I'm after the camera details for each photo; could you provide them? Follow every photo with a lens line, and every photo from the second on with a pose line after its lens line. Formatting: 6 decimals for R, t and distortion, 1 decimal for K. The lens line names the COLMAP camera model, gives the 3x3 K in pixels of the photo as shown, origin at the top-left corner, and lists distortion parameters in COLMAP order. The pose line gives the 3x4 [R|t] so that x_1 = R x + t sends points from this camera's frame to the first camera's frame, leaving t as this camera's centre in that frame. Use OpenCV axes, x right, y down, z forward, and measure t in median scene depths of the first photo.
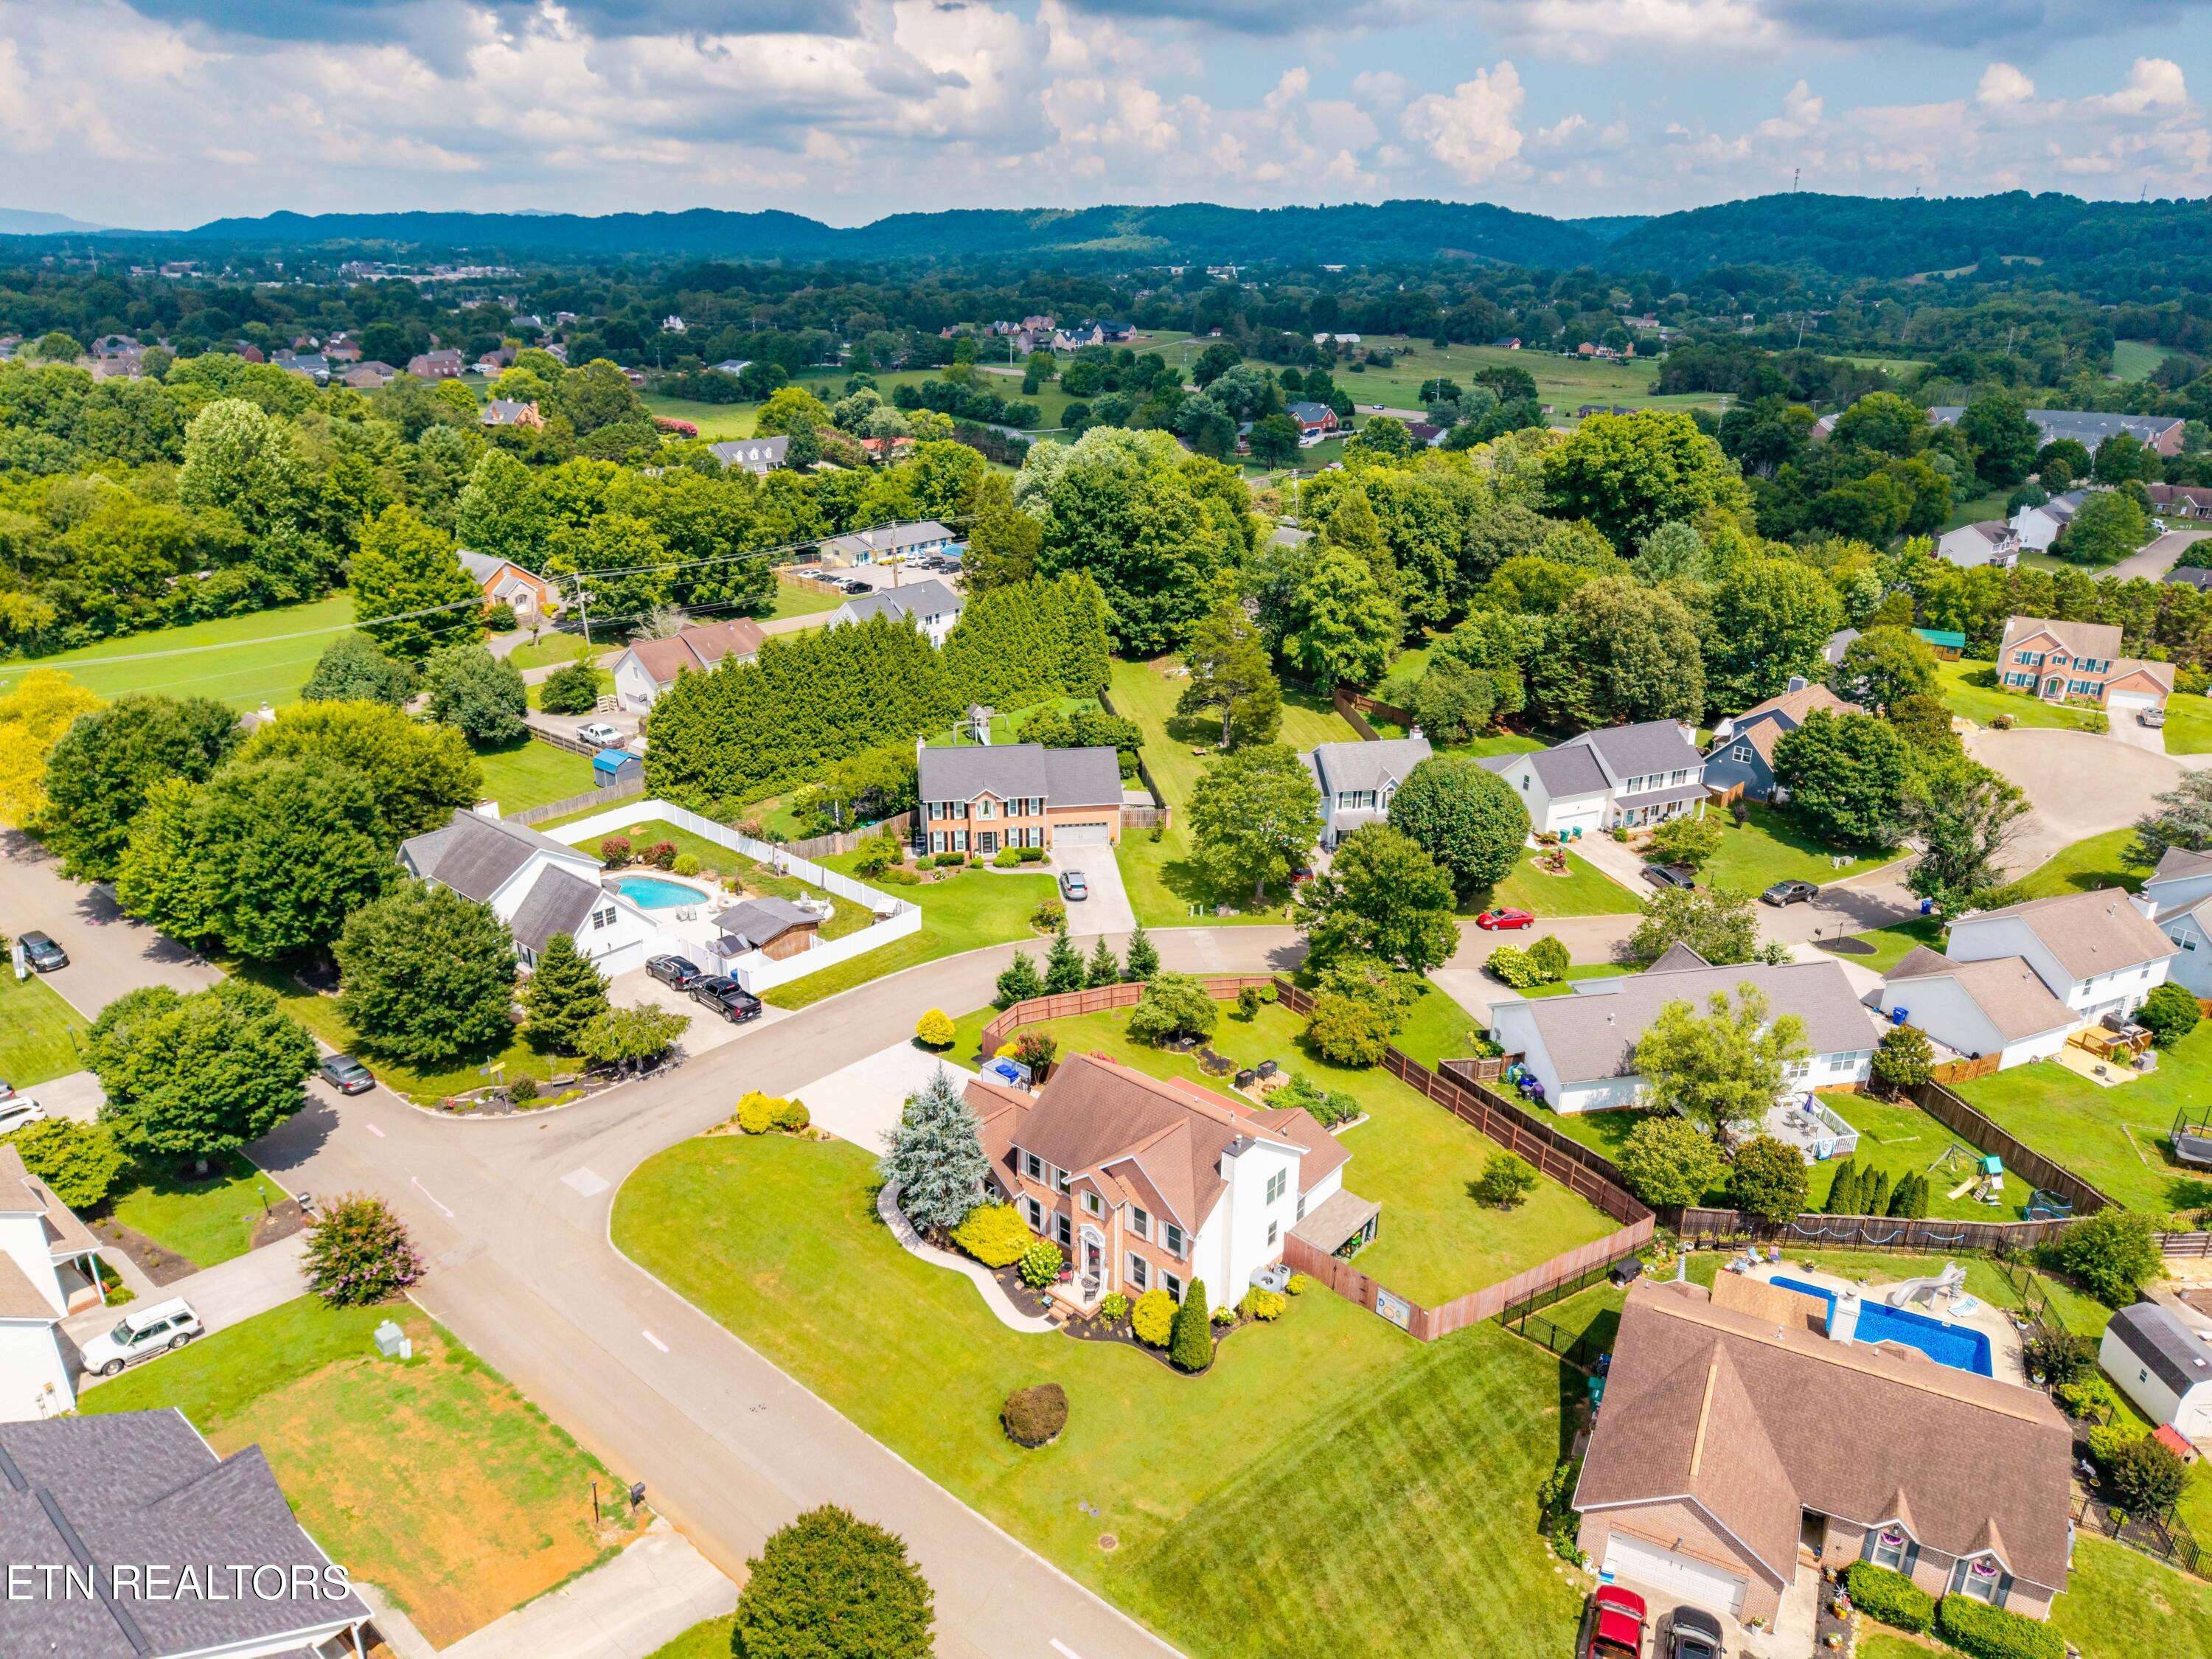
lens RADIAL K [[1508.0, 0, 1106.0], [0, 1508.0, 829.5], [0, 0, 1]] dist [0.033827, -0.030115]
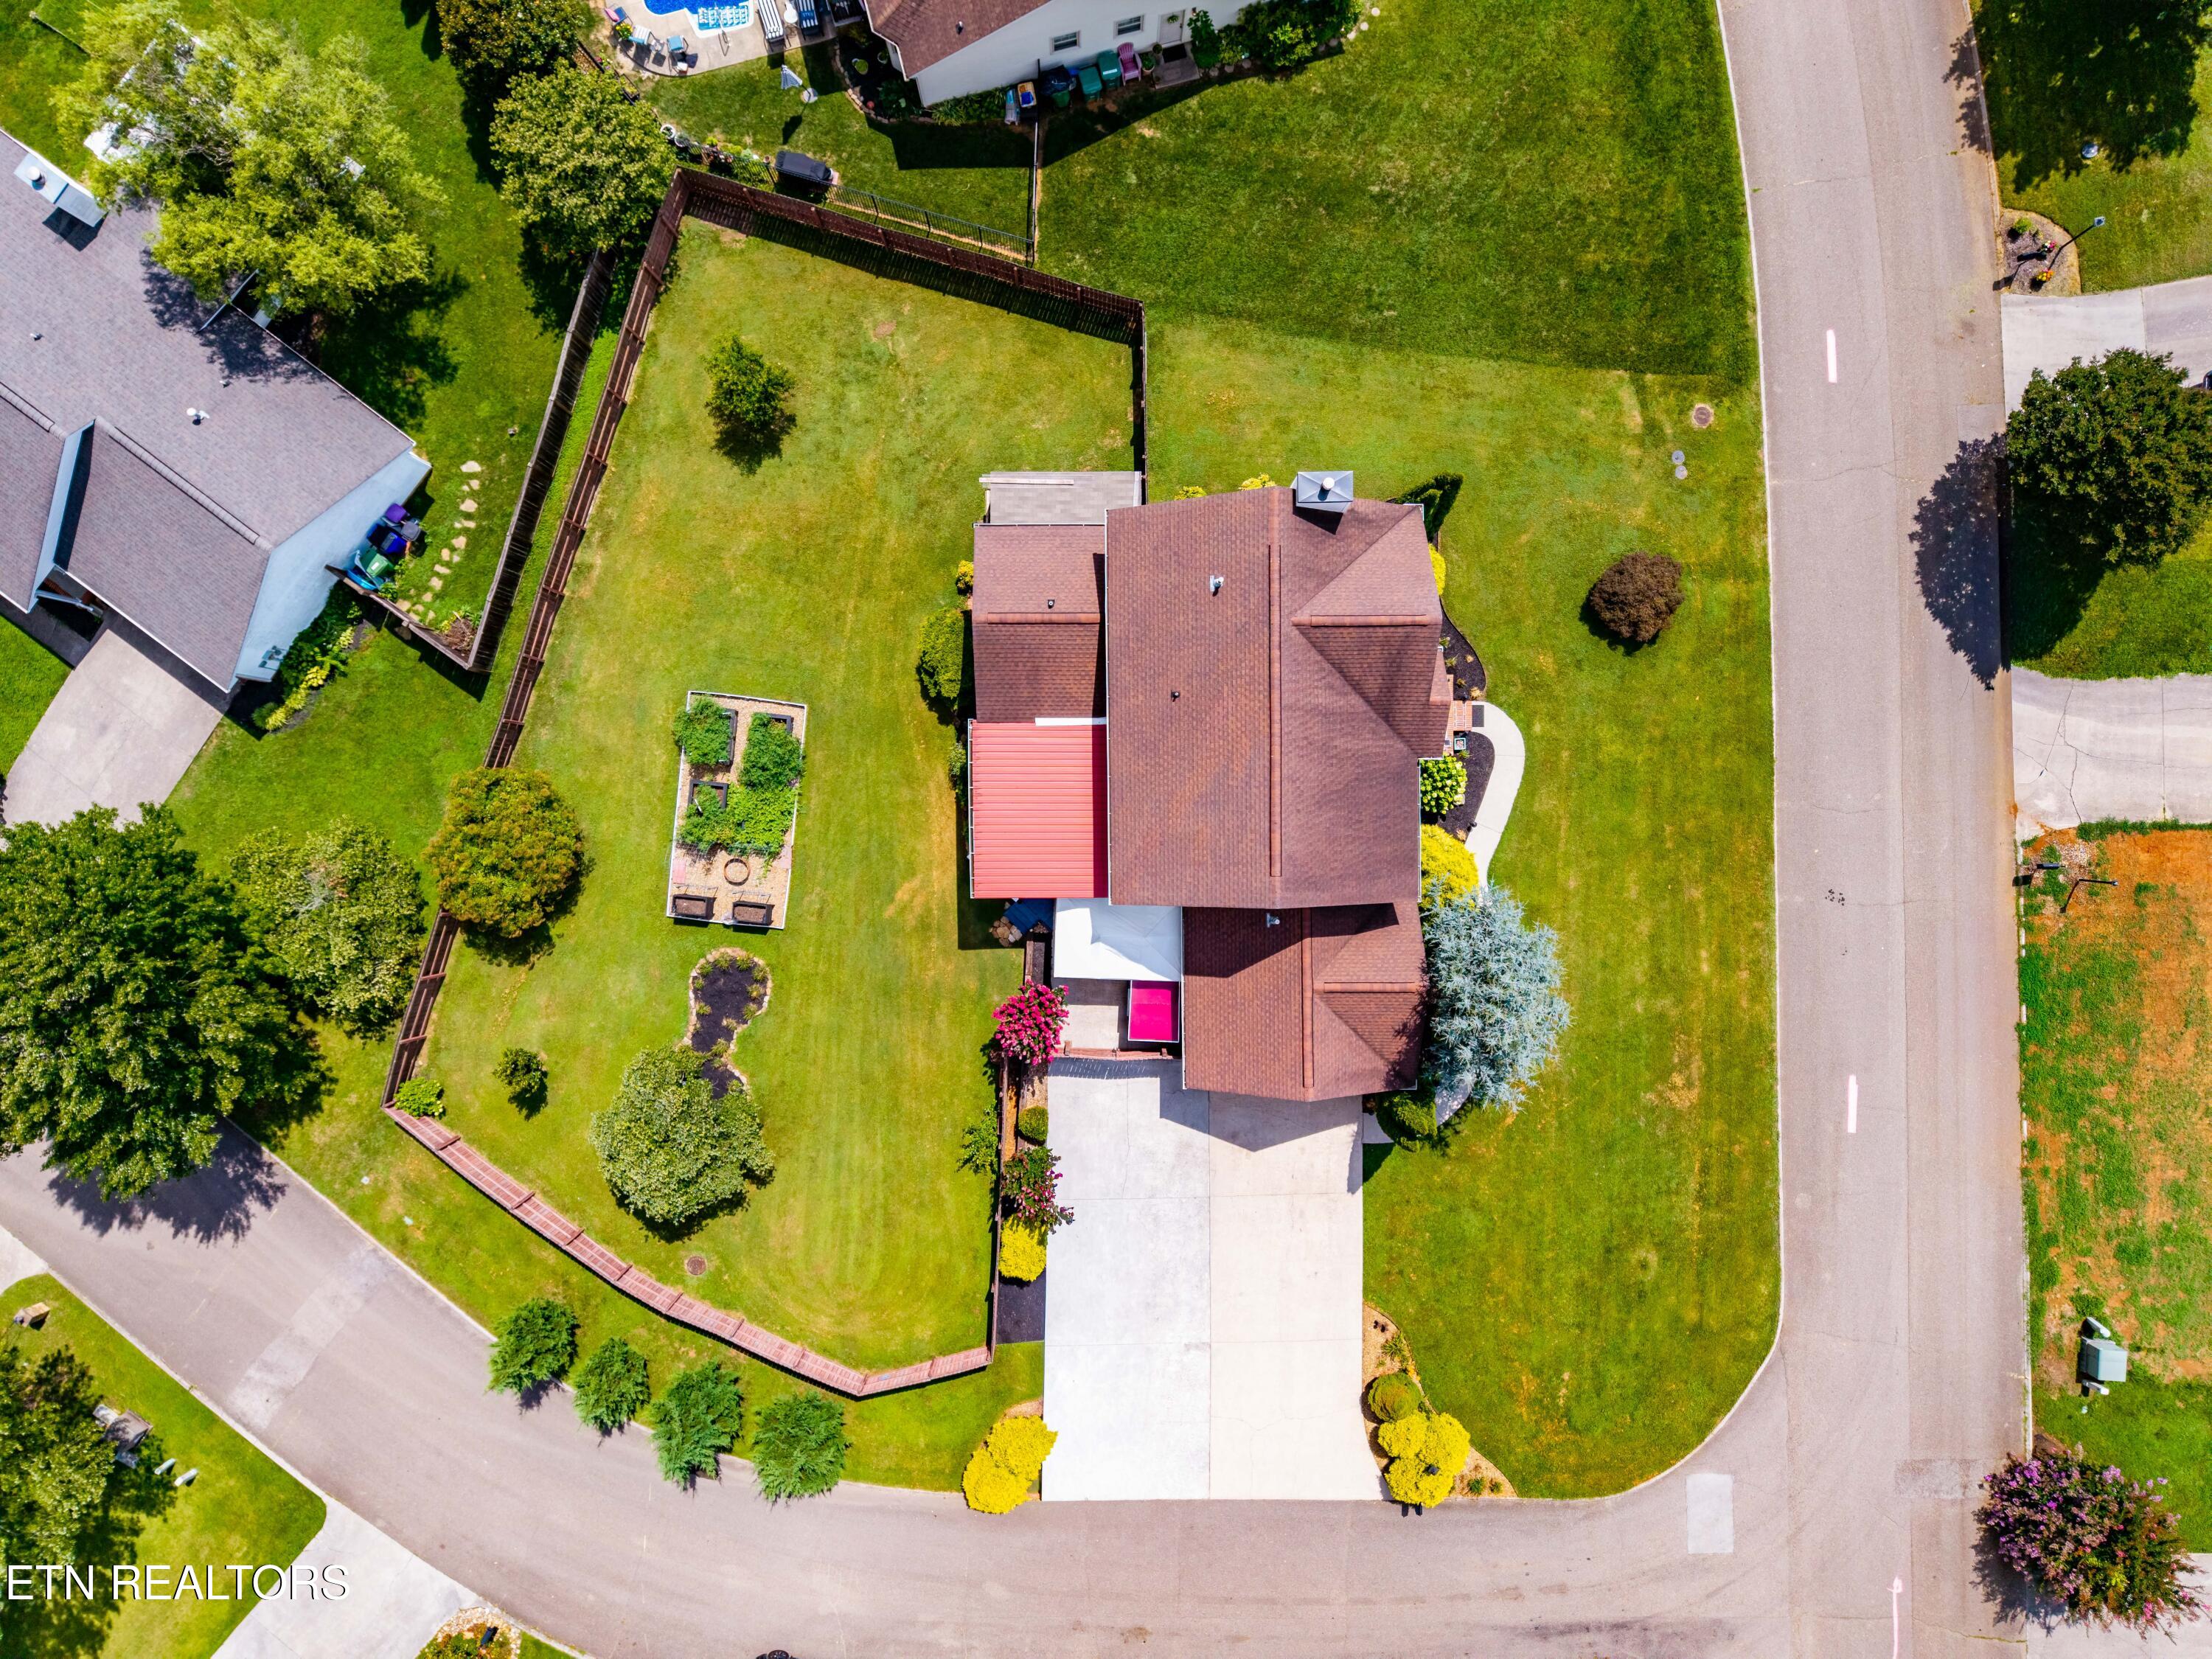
lens RADIAL K [[1472.8, 0, 1123.8], [0, 1472.8, 908.5], [0, 0, 1]] dist [0.034499, -0.031894]
pose [[-0.658672, -0.751938, -0.027203, 0.025943], [0.253283, -0.255621, 0.933009, -0.399170], [-0.708519, 0.607657, 0.358823, 0.940324]]
